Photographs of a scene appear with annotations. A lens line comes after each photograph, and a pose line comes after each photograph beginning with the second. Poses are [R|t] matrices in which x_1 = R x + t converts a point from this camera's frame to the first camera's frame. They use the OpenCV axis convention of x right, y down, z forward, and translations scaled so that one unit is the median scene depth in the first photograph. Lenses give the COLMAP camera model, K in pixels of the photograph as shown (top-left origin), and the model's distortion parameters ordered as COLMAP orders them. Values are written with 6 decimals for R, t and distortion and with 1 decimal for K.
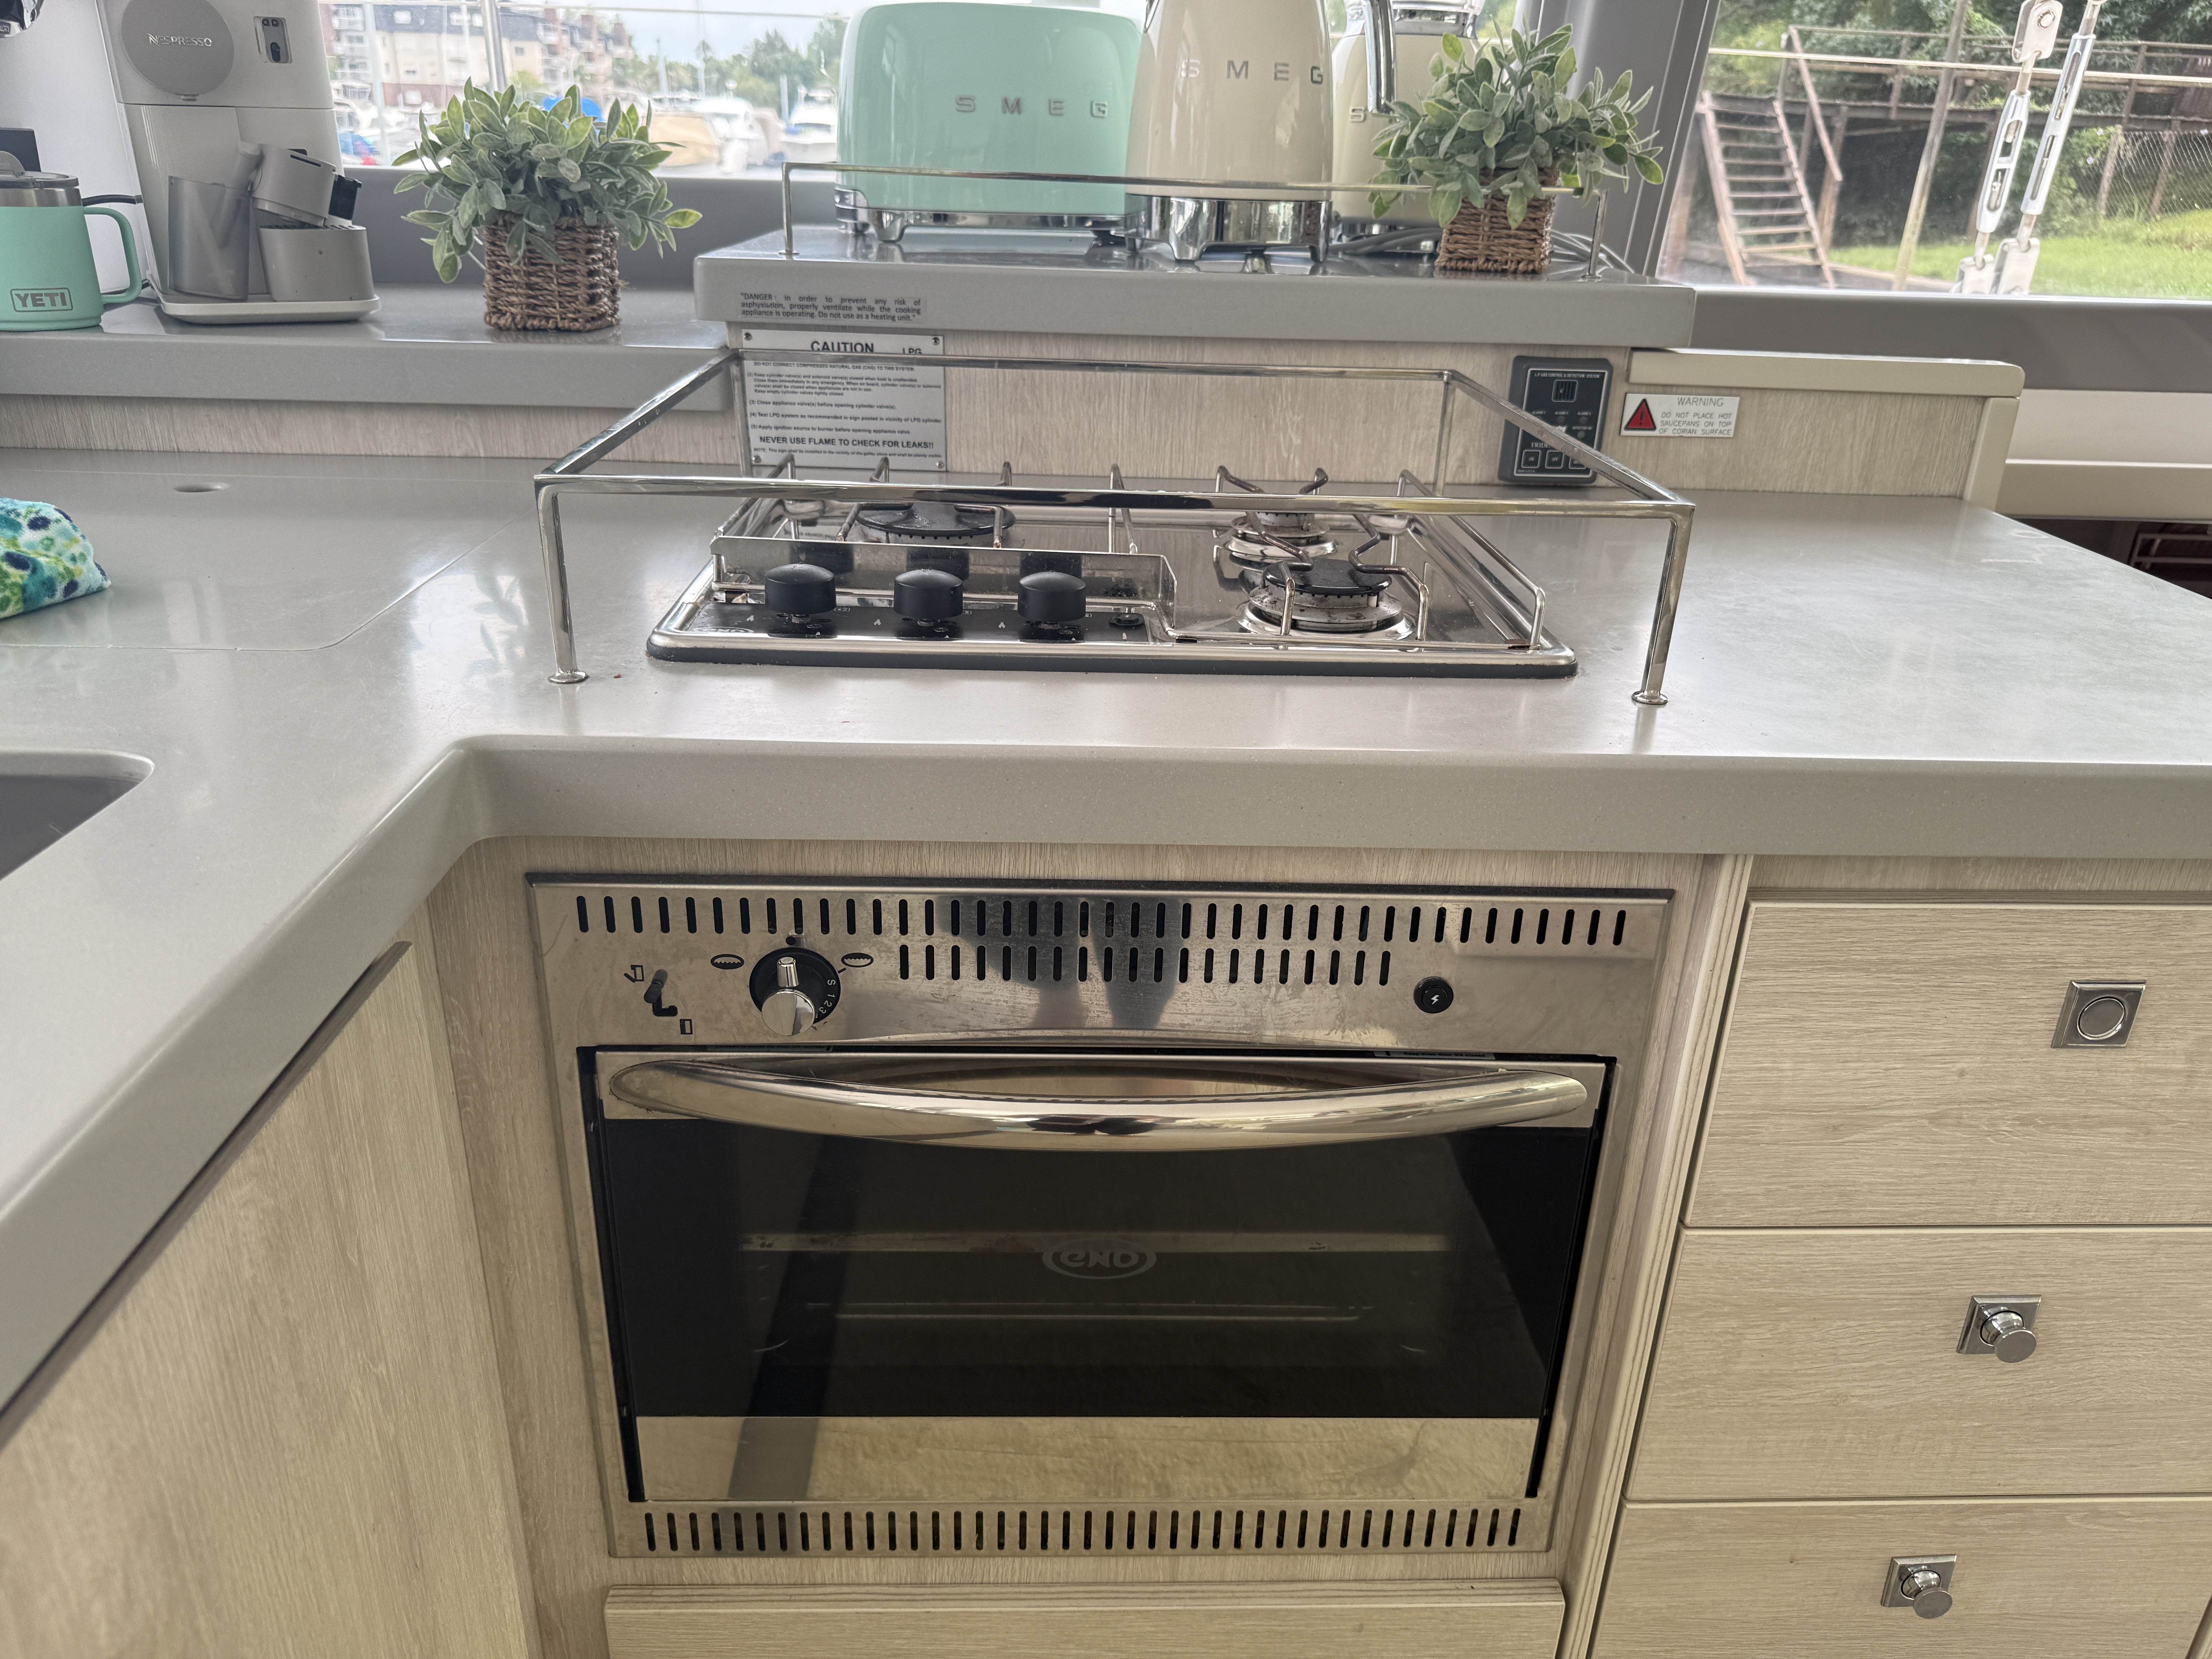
lens RADIAL K [[1575.1, 0, 1099.8], [0, 1575.1, 827.0], [0, 0, 1]] dist [0.040893, -0.052621]
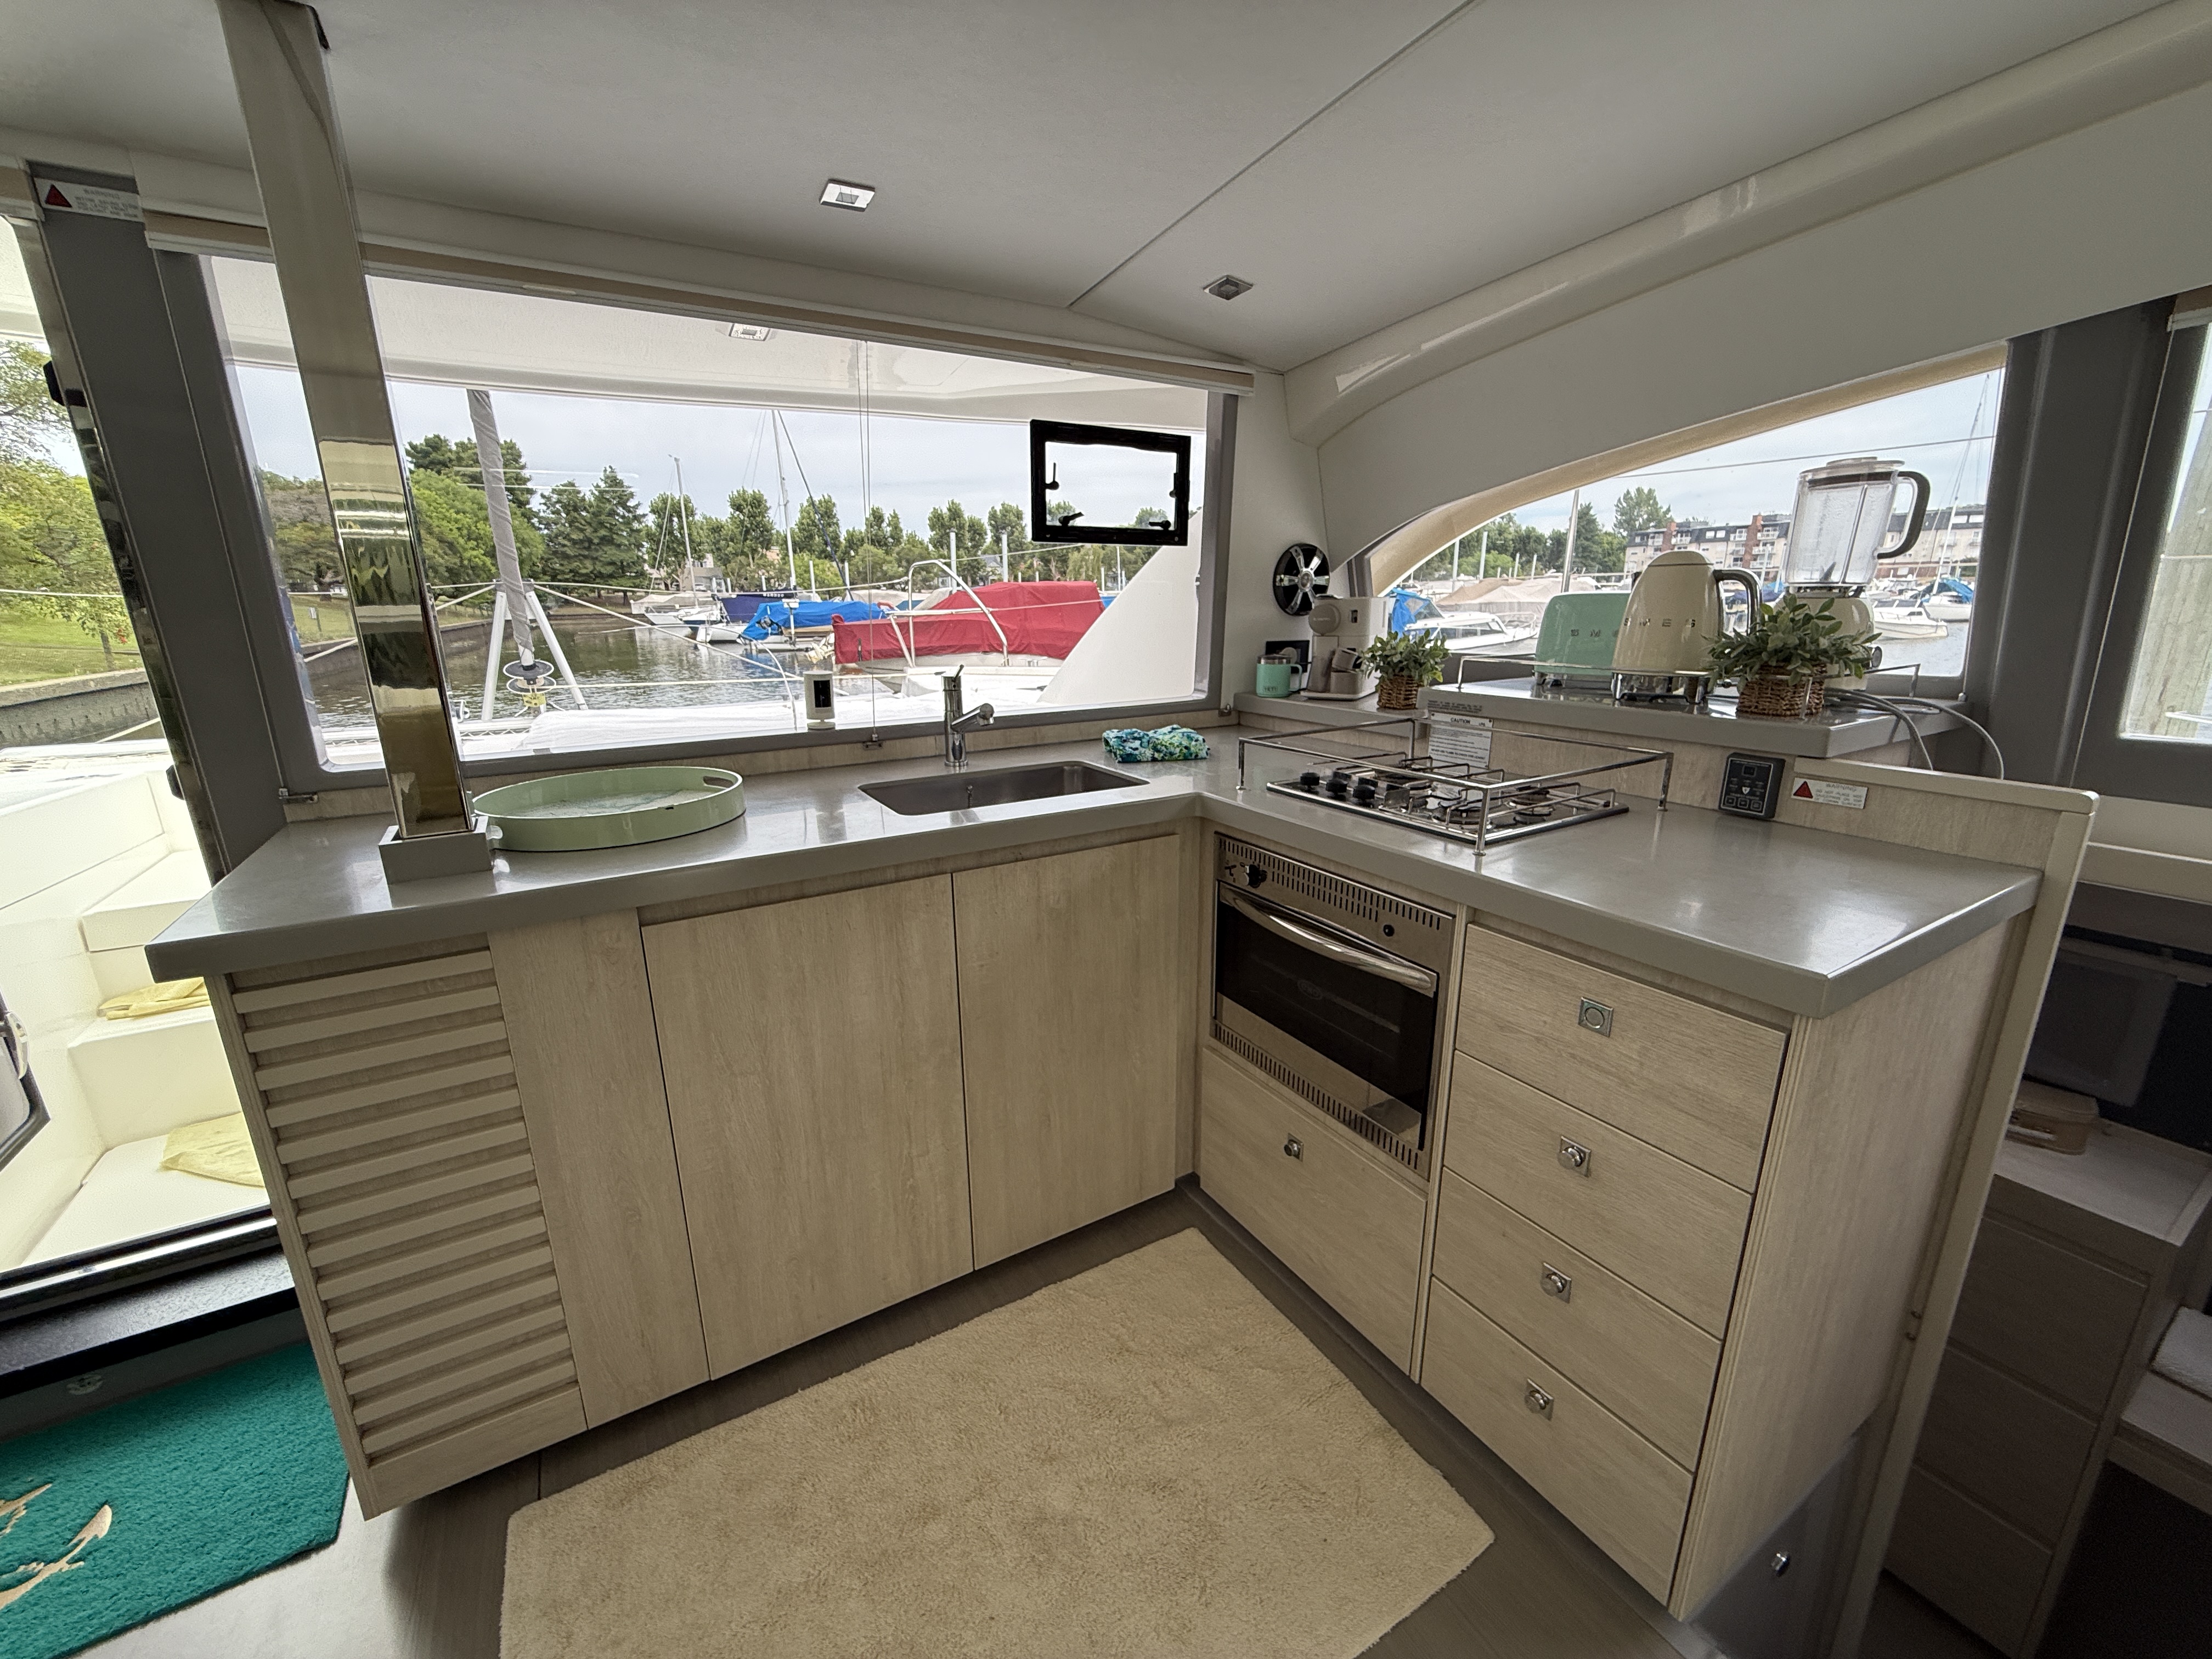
lens RADIAL K [[890.9, 0, 1111.5], [0, 890.9, 846.1], [0, 0, 1]] dist [-0.000678, 0.001612]
pose [[0.474092, 0.200560, -0.857329, 0.902493], [-0.322587, 0.945571, 0.042816, 0.033027], [0.819253, 0.256264, 0.512985, -0.241662]]
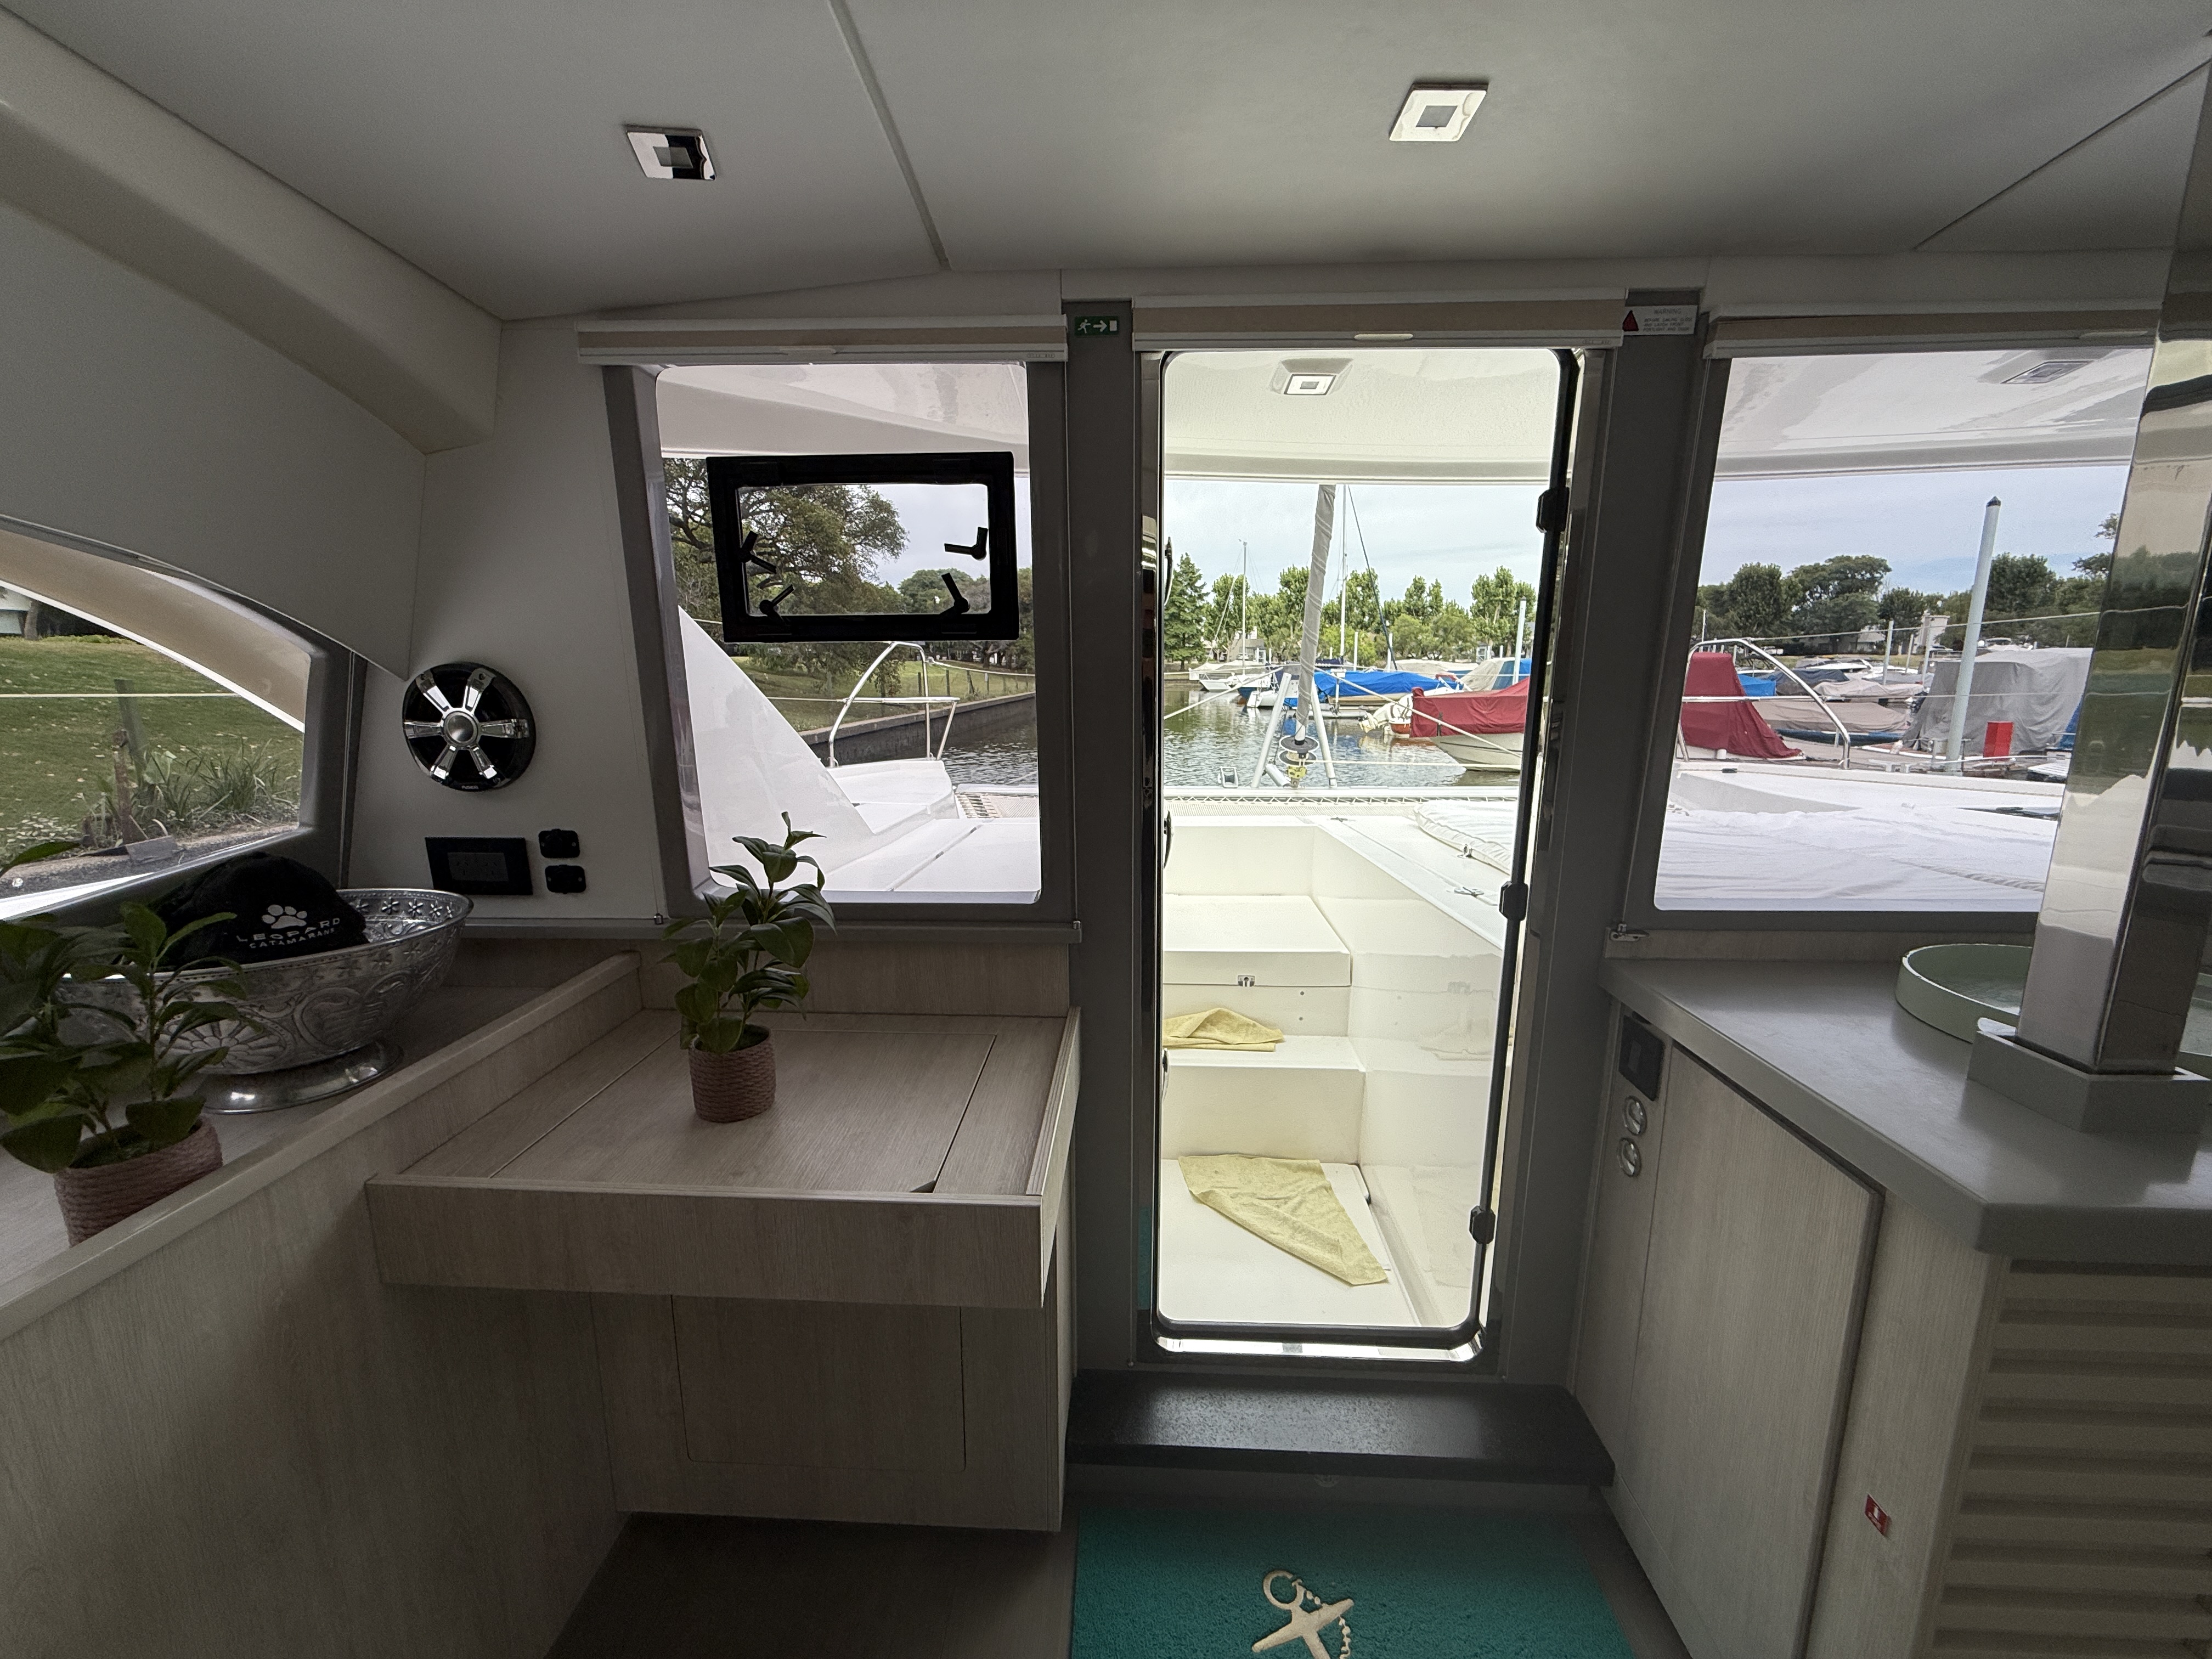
lens RADIAL K [[890.9, 0, 1092.1], [0, 890.9, 841.0], [0, 0, 1]] dist [-0.000678, 0.001612]
pose [[-0.078328, 0.156782, -0.984522, 0.426065], [-0.391571, 0.903351, 0.175009, 0.336214], [0.916808, 0.399219, -0.009367, -1.178032]]
